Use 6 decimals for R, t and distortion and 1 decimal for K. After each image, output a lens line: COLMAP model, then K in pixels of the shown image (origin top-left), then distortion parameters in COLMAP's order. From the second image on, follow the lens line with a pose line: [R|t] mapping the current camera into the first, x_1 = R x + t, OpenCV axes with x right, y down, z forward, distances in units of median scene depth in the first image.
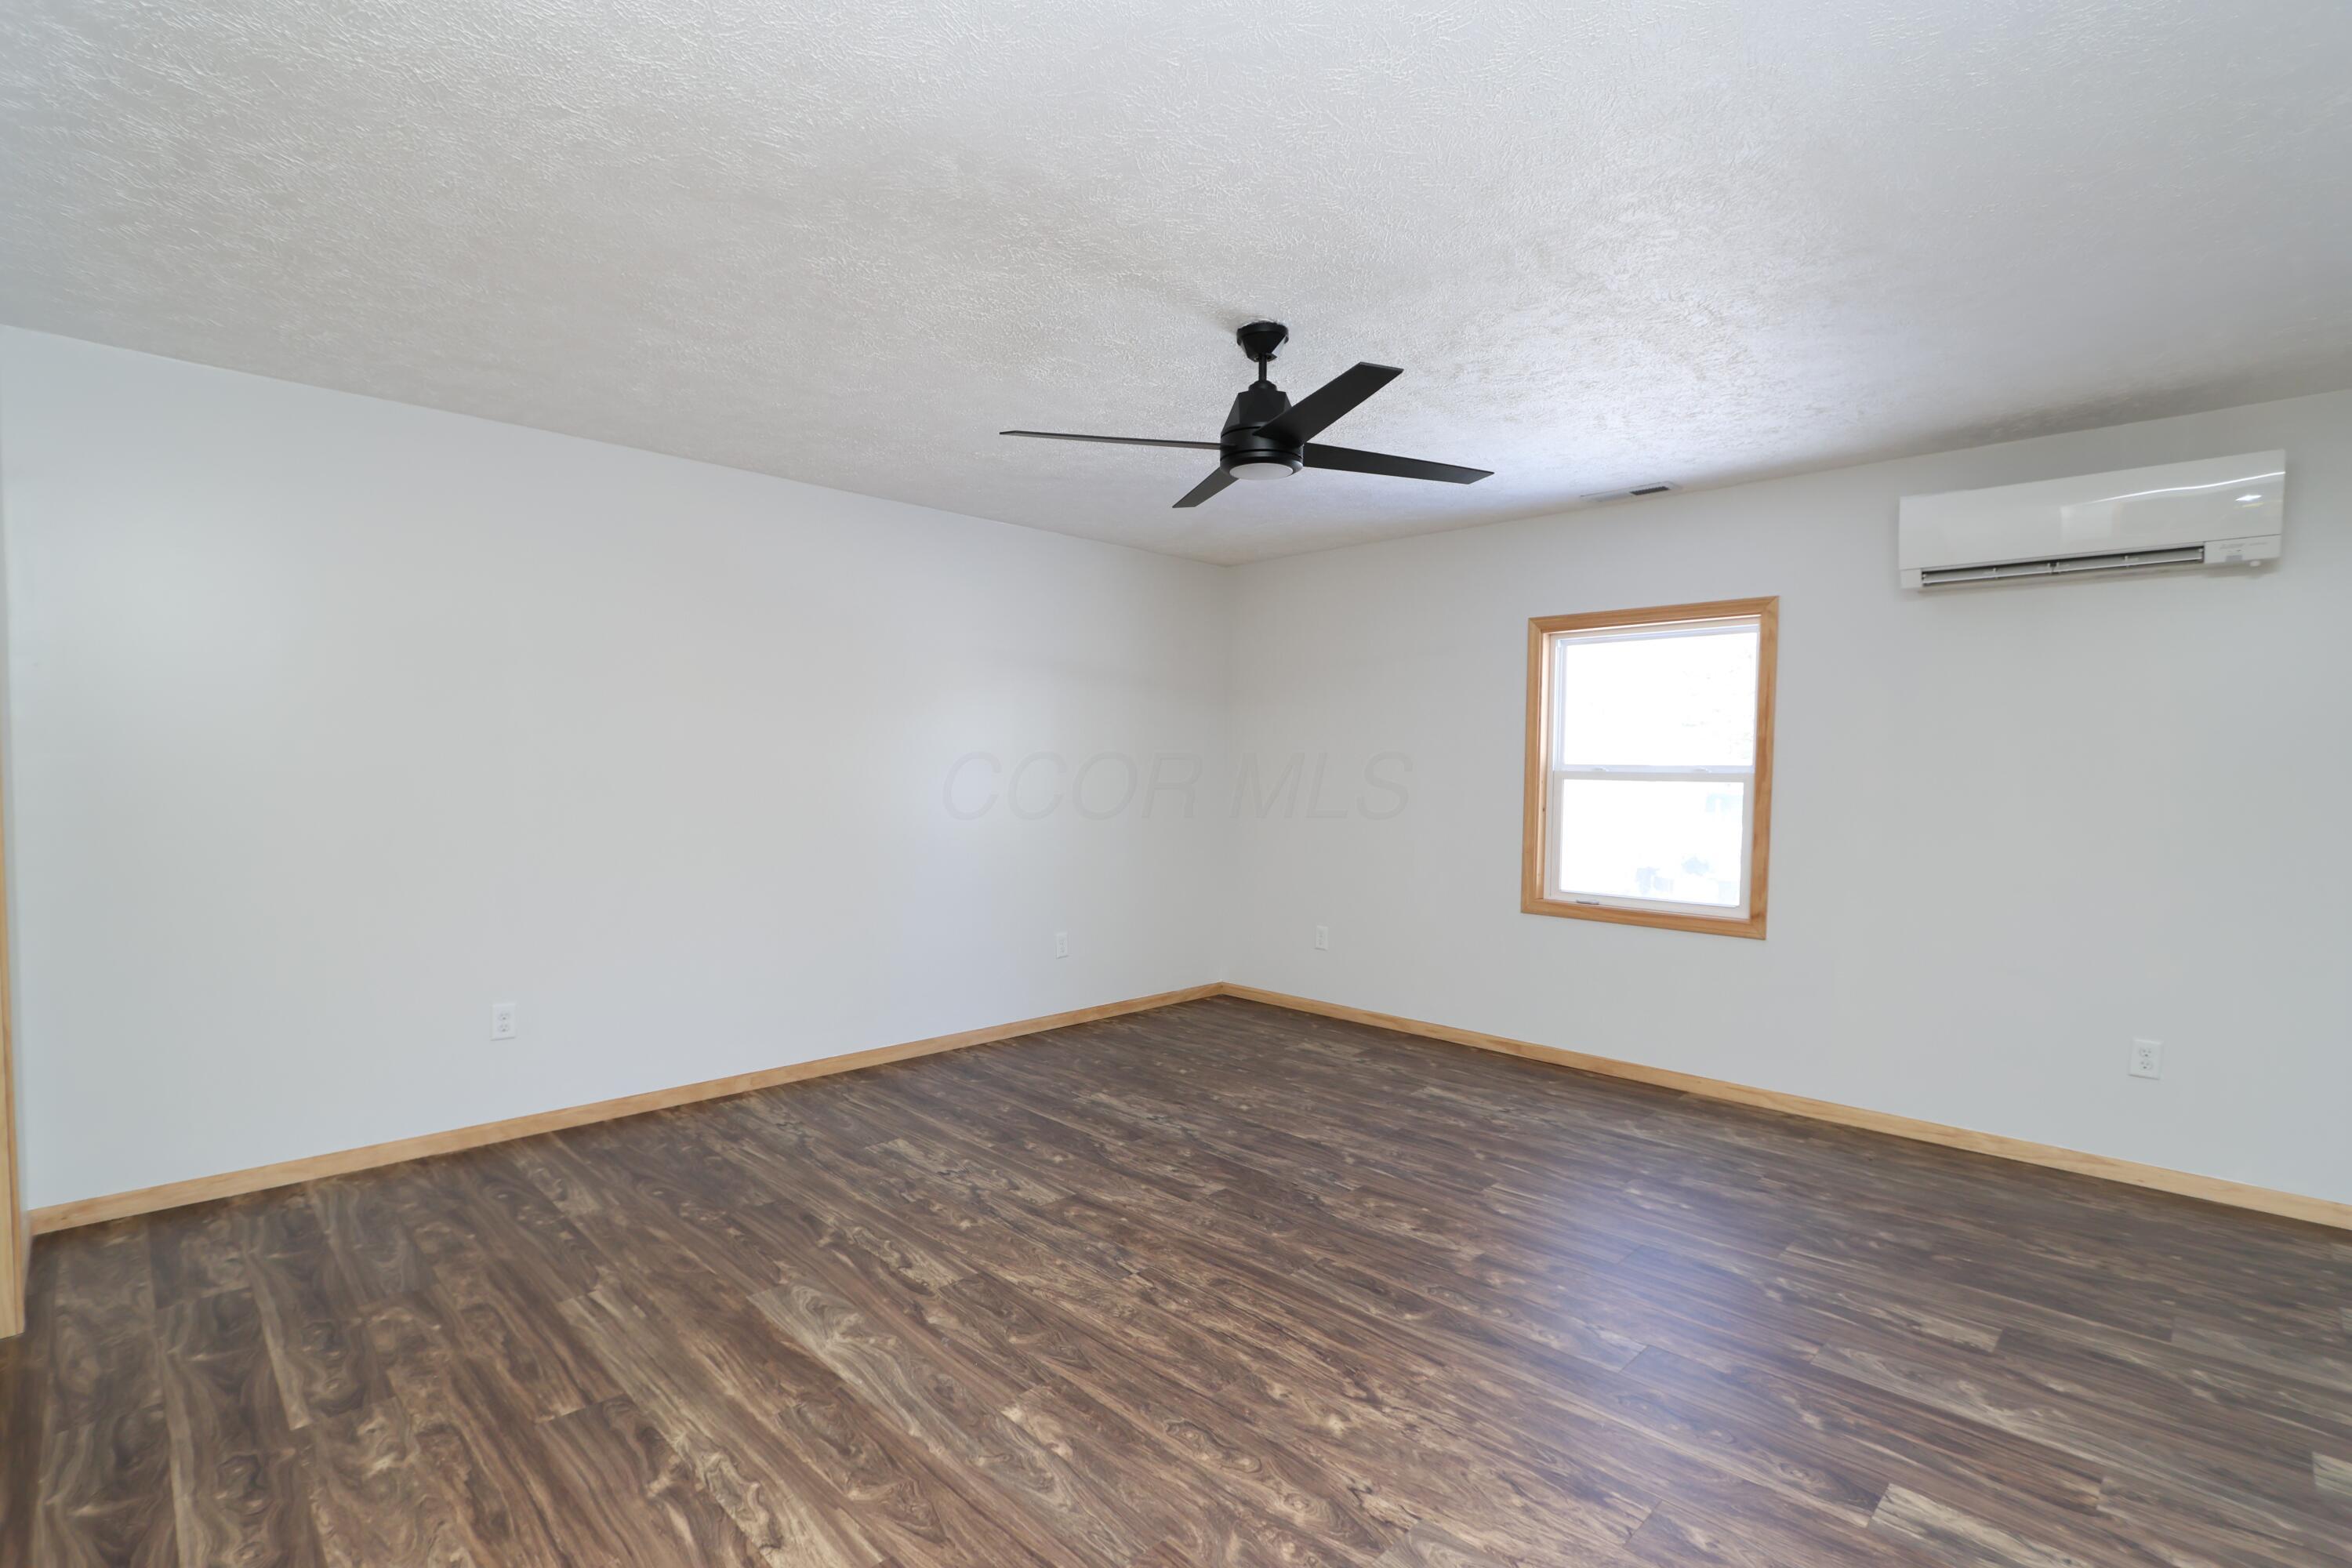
lens RADIAL K [[1084.0, 0, 1178.5], [0, 1084.0, 781.5], [0, 0, 1]] dist [-0.018679, 0.002105]
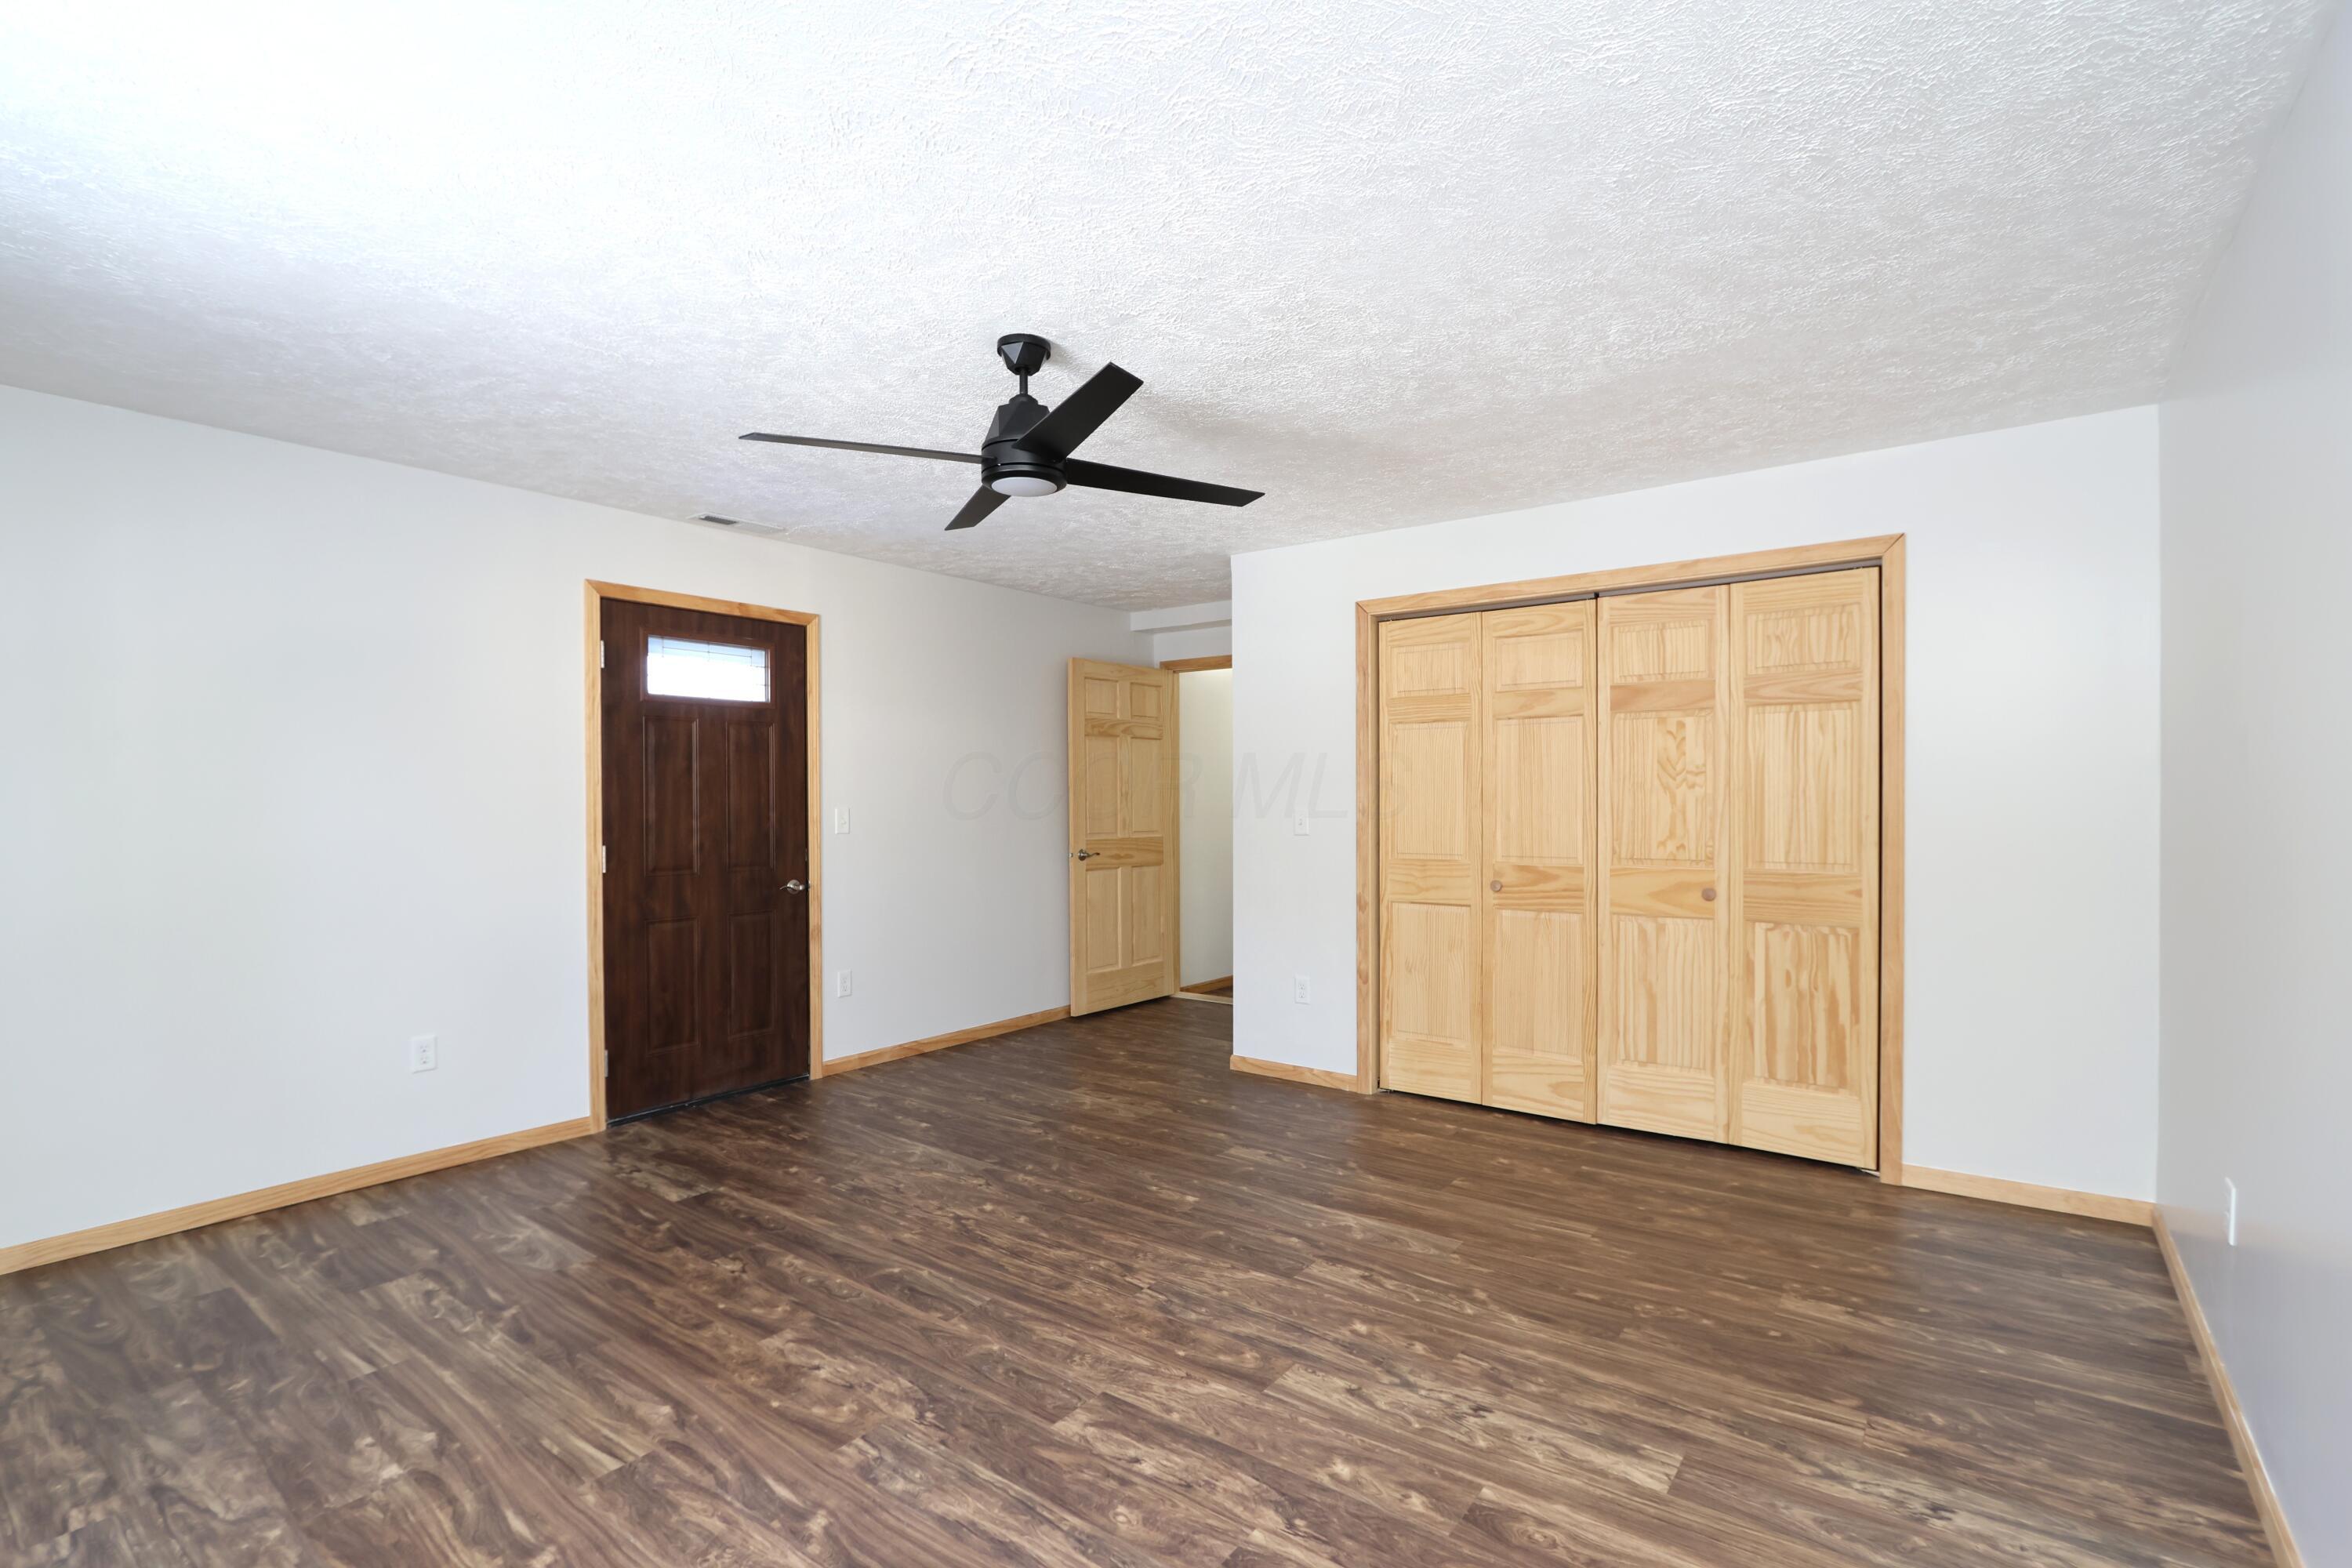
lens RADIAL K [[1084.0, 0, 1171.4], [0, 1084.0, 782.1], [0, 0, 1]] dist [-0.018679, 0.002105]
pose [[-0.990480, -0.007919, -0.137432, 0.074080], [-0.008139, 0.999966, 0.001044, -0.022794], [0.137419, 0.002153, -0.990511, 1.884276]]
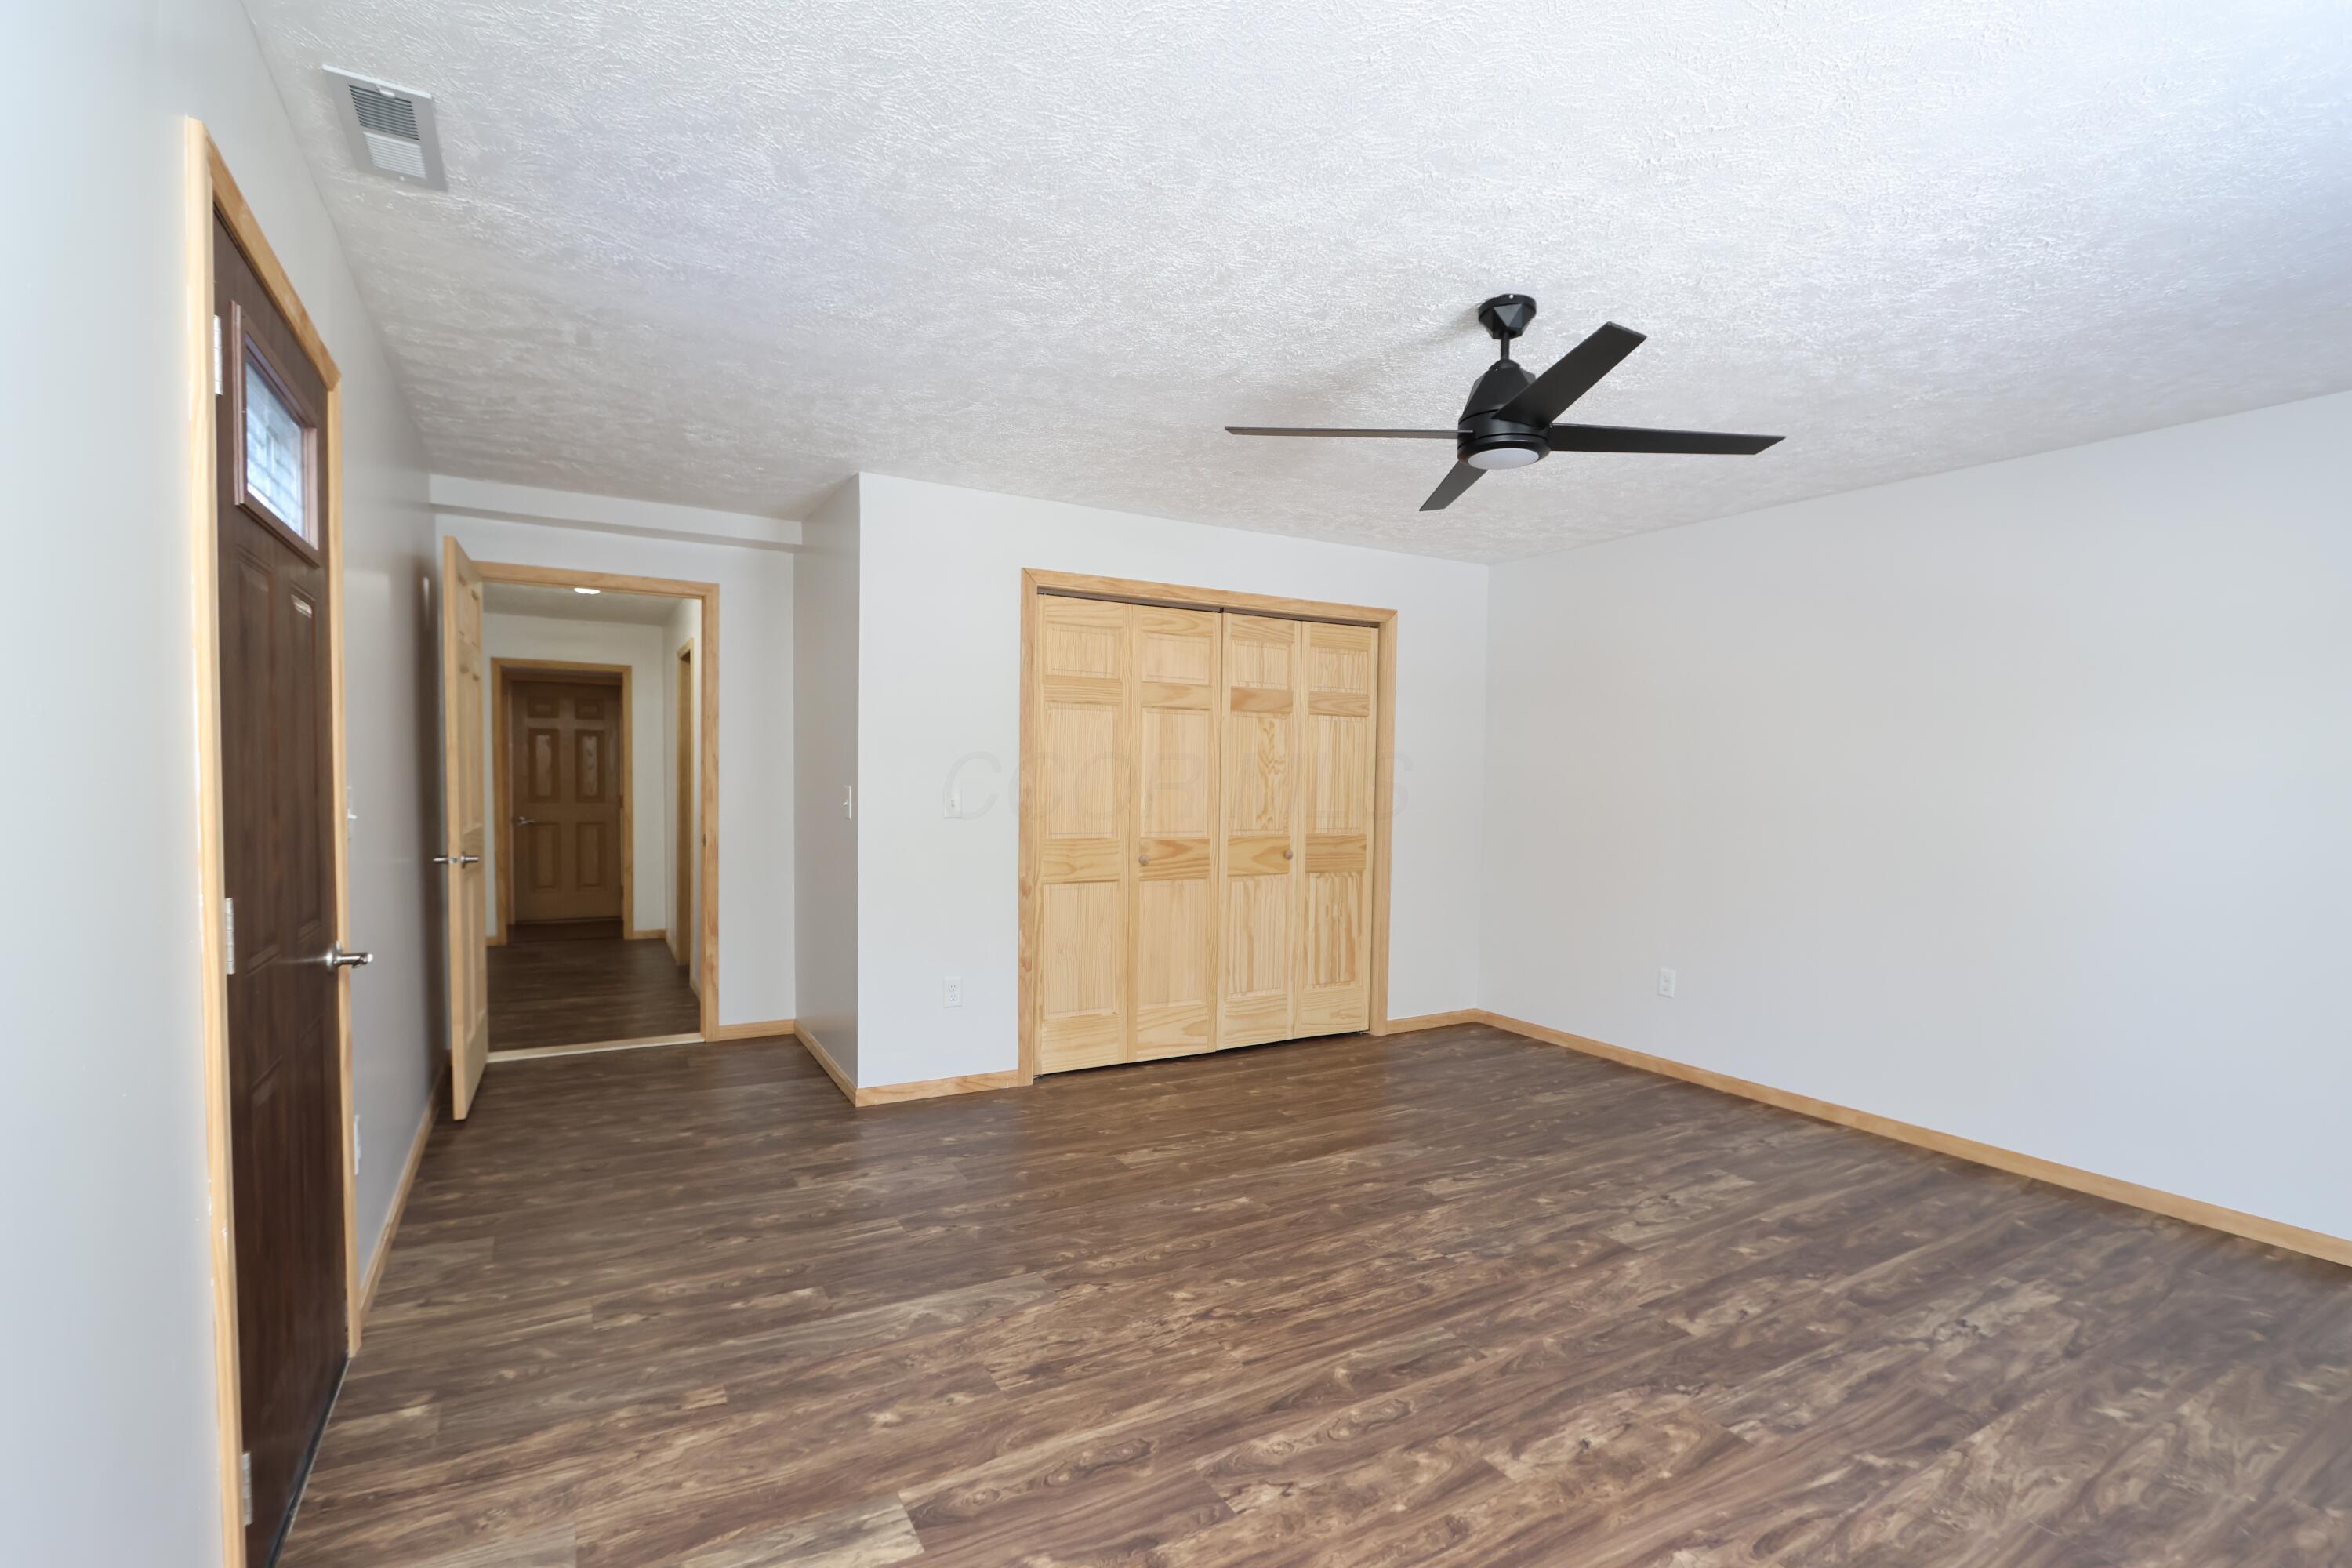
lens RADIAL K [[1084.0, 0, 1179.1], [0, 1084.0, 806.1], [0, 0, 1]] dist [-0.018679, 0.002105]
pose [[-0.258054, 0.013336, -0.966038, 0.981544], [-0.035511, 0.999098, 0.023278, -0.002532], [0.965478, 0.040312, -0.257348, 0.938726]]
